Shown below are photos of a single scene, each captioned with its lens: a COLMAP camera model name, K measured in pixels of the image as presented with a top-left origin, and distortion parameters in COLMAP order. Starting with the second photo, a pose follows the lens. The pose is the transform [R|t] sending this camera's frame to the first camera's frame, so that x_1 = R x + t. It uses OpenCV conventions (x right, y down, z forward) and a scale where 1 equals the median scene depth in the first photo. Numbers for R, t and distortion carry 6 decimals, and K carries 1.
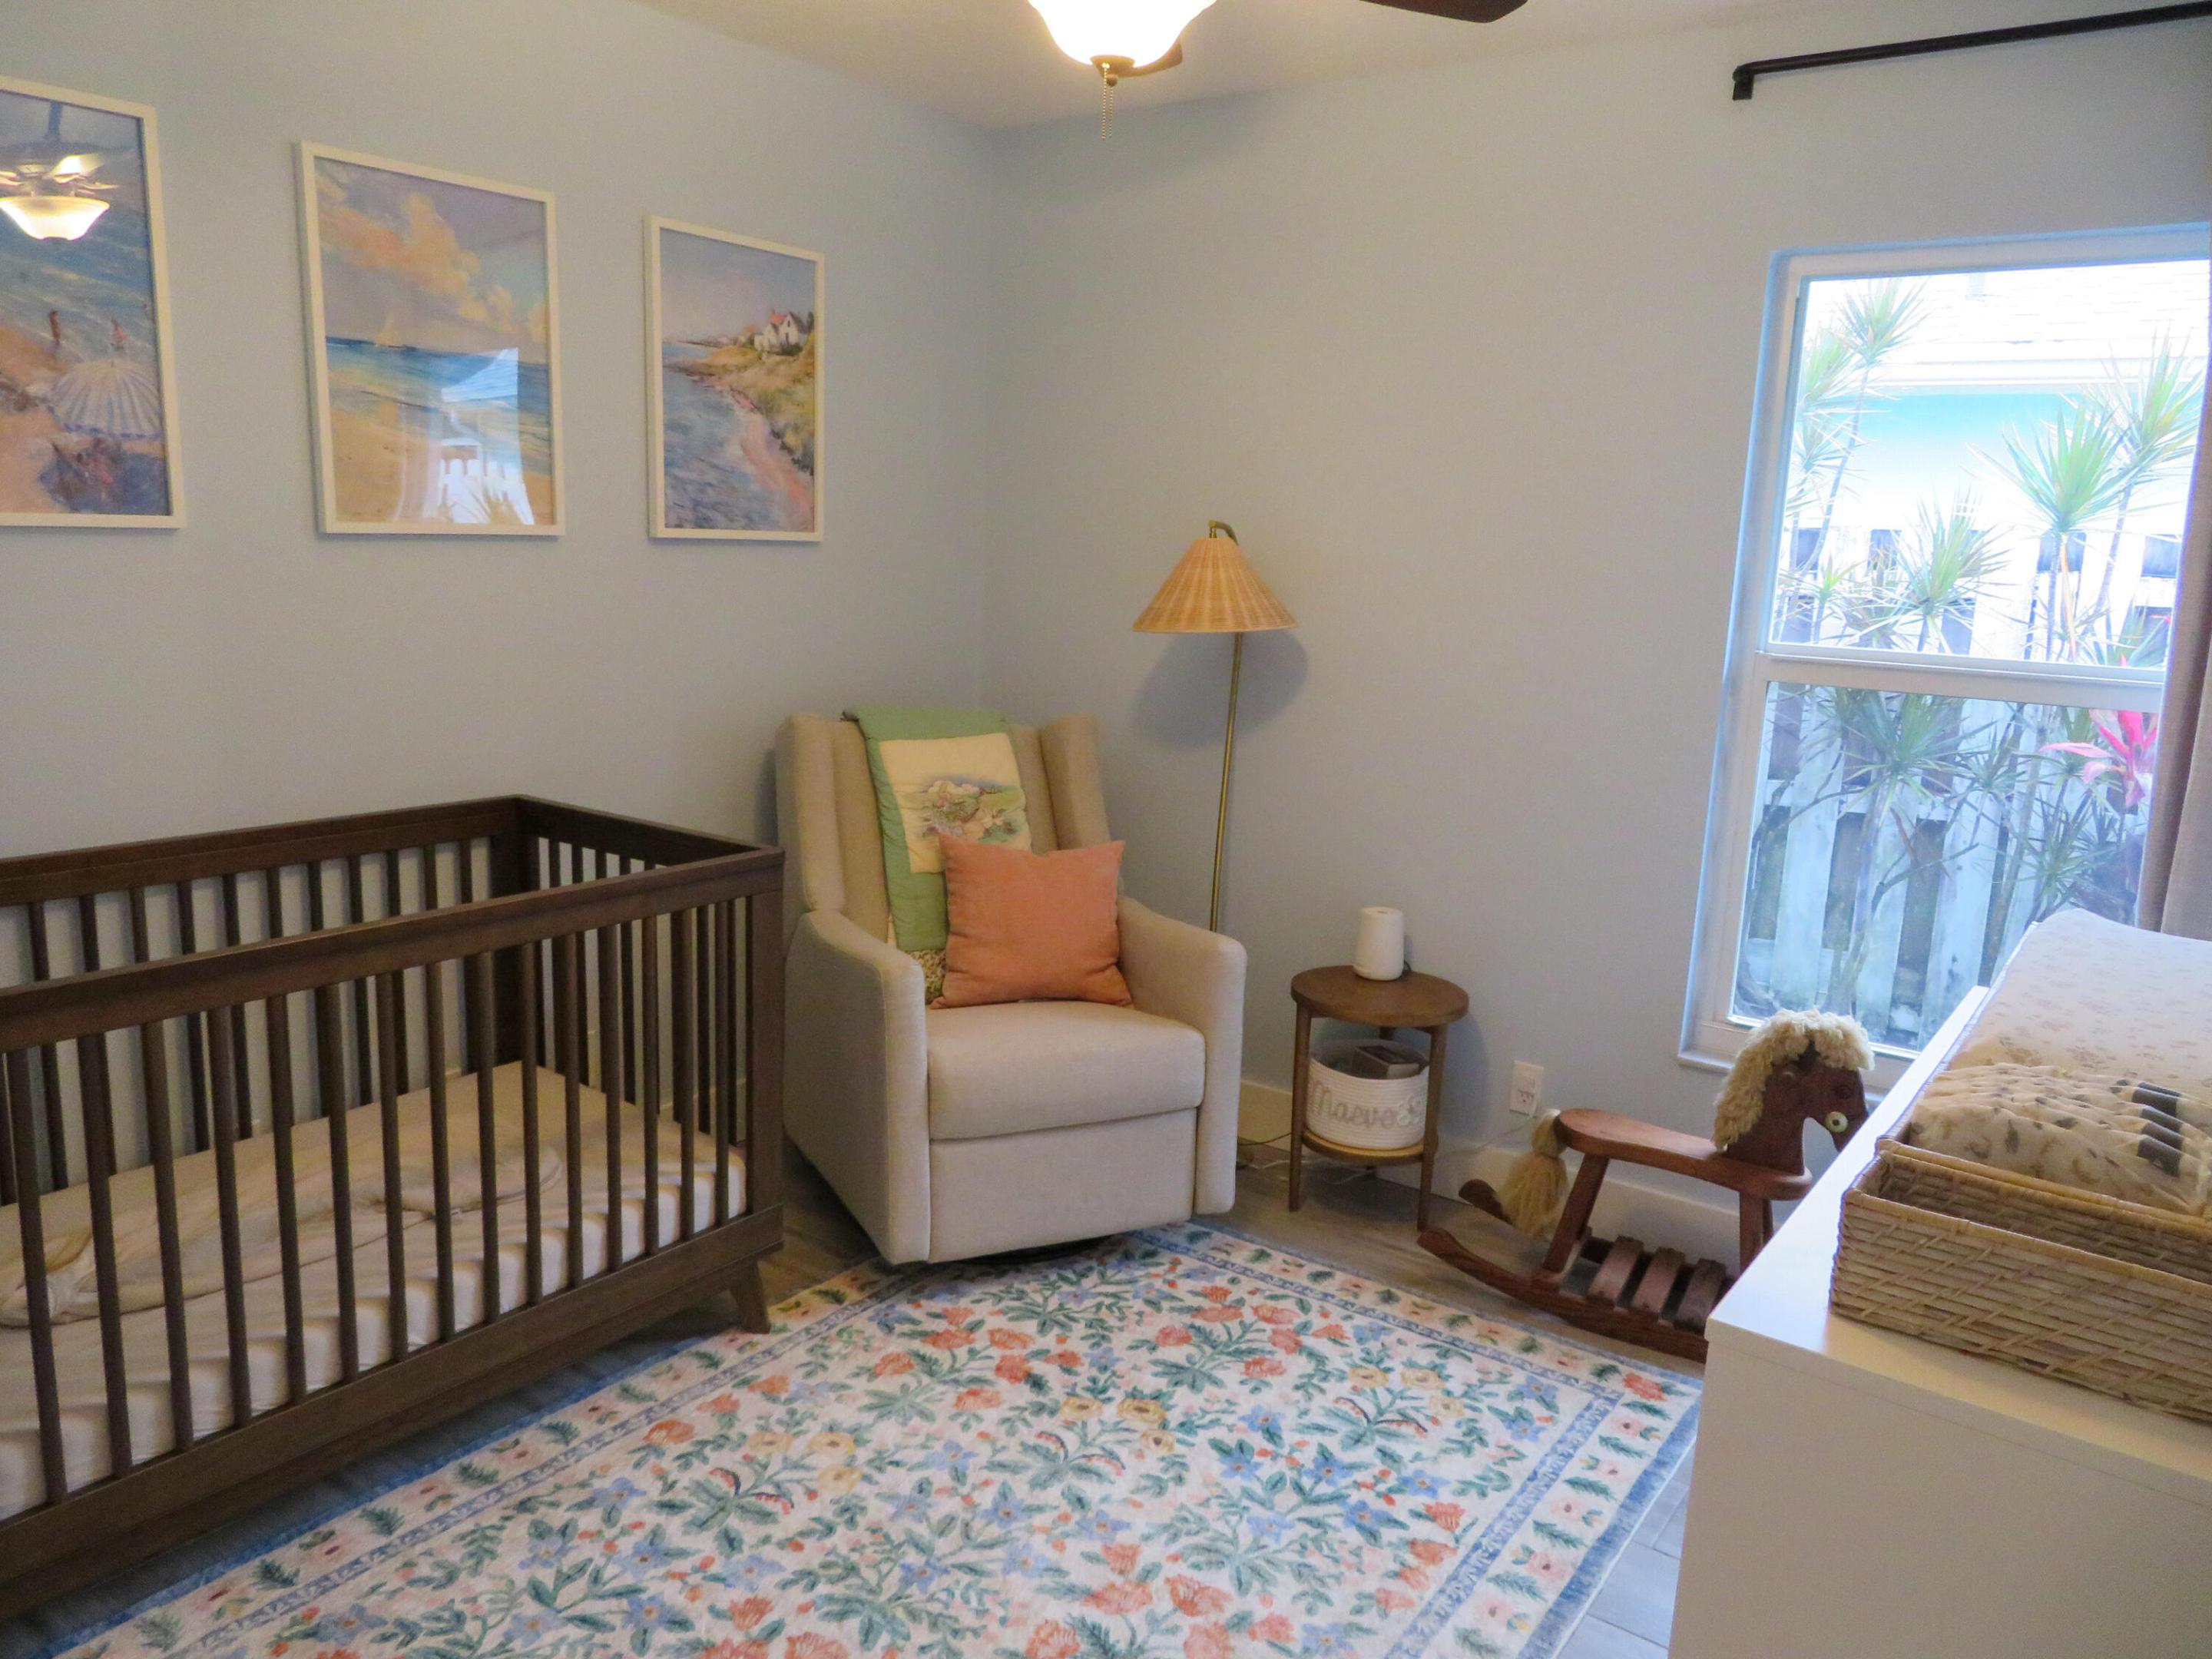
lens RADIAL K [[1586.9, 0, 1087.7], [0, 1586.9, 827.5], [0, 0, 1]] dist [-0.004963, -0.003308]
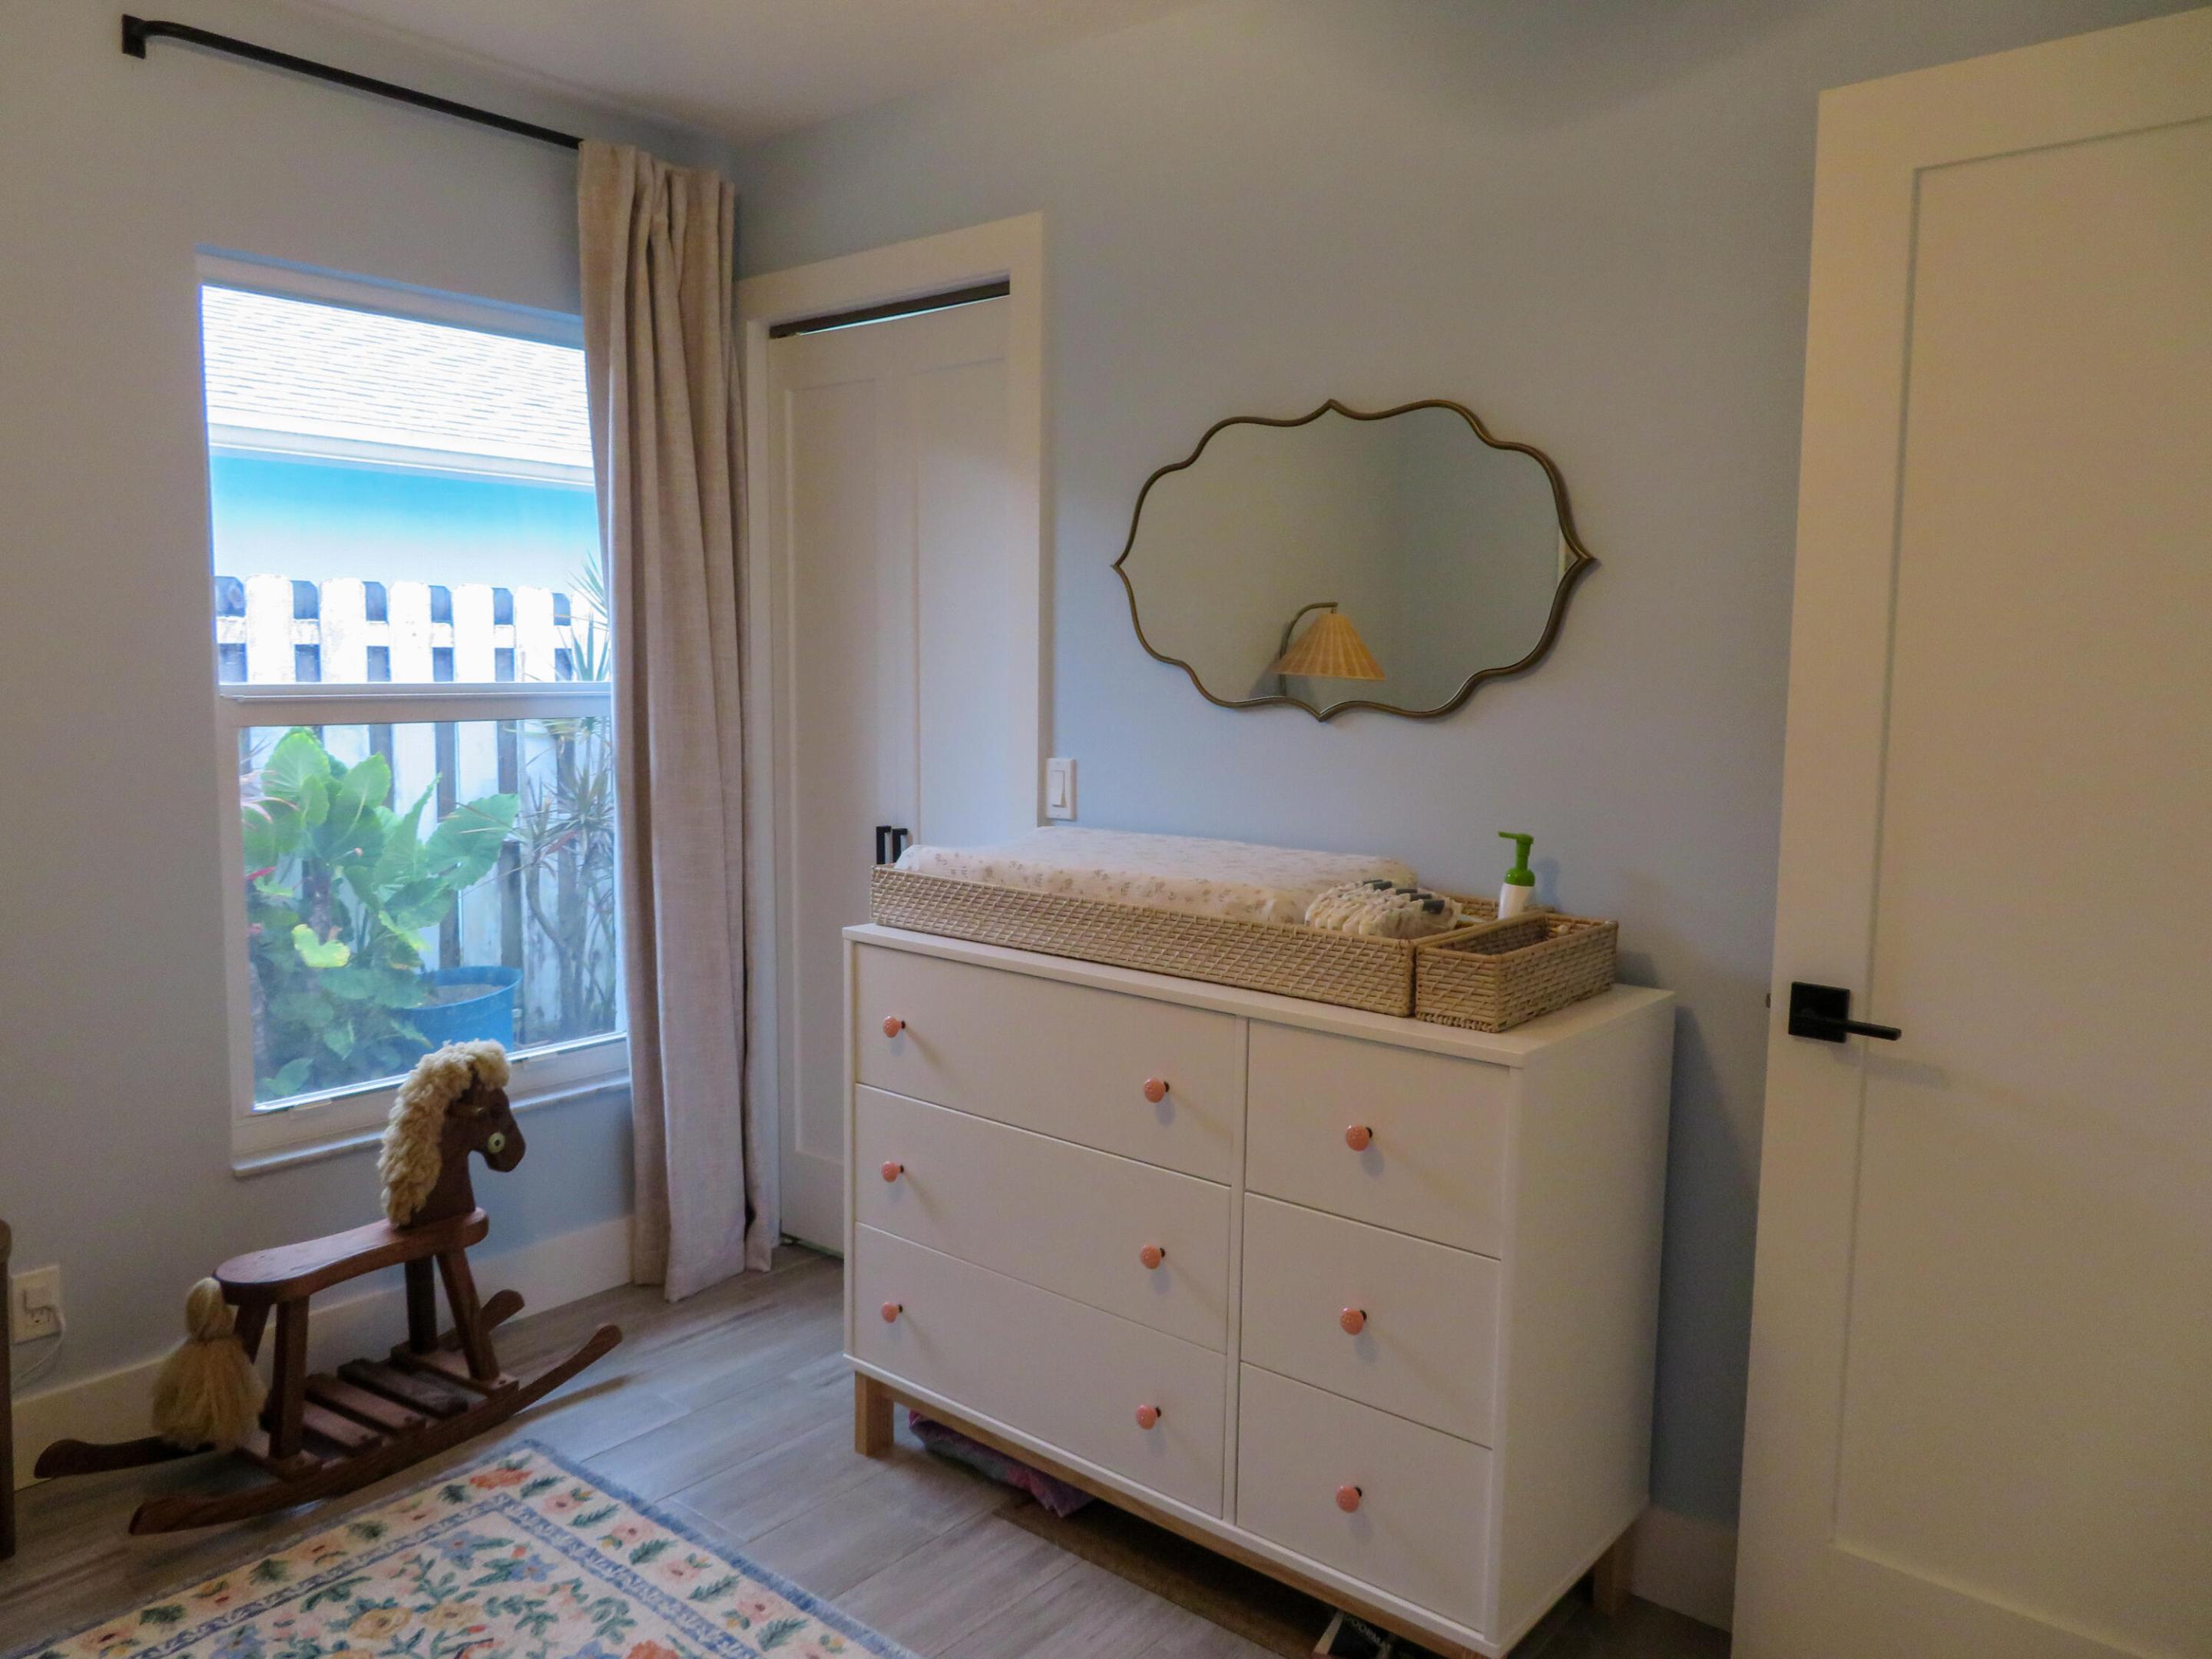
lens RADIAL K [[1586.9, 0, 1087.7], [0, 1586.9, 827.5], [0, 0, 1]] dist [-0.004963, -0.003308]
pose [[0.058958, -0.146945, 0.987386, -0.480128], [0.174476, 0.975399, 0.134743, -0.082121], [-0.982895, 0.164331, 0.083146, 0.512288]]
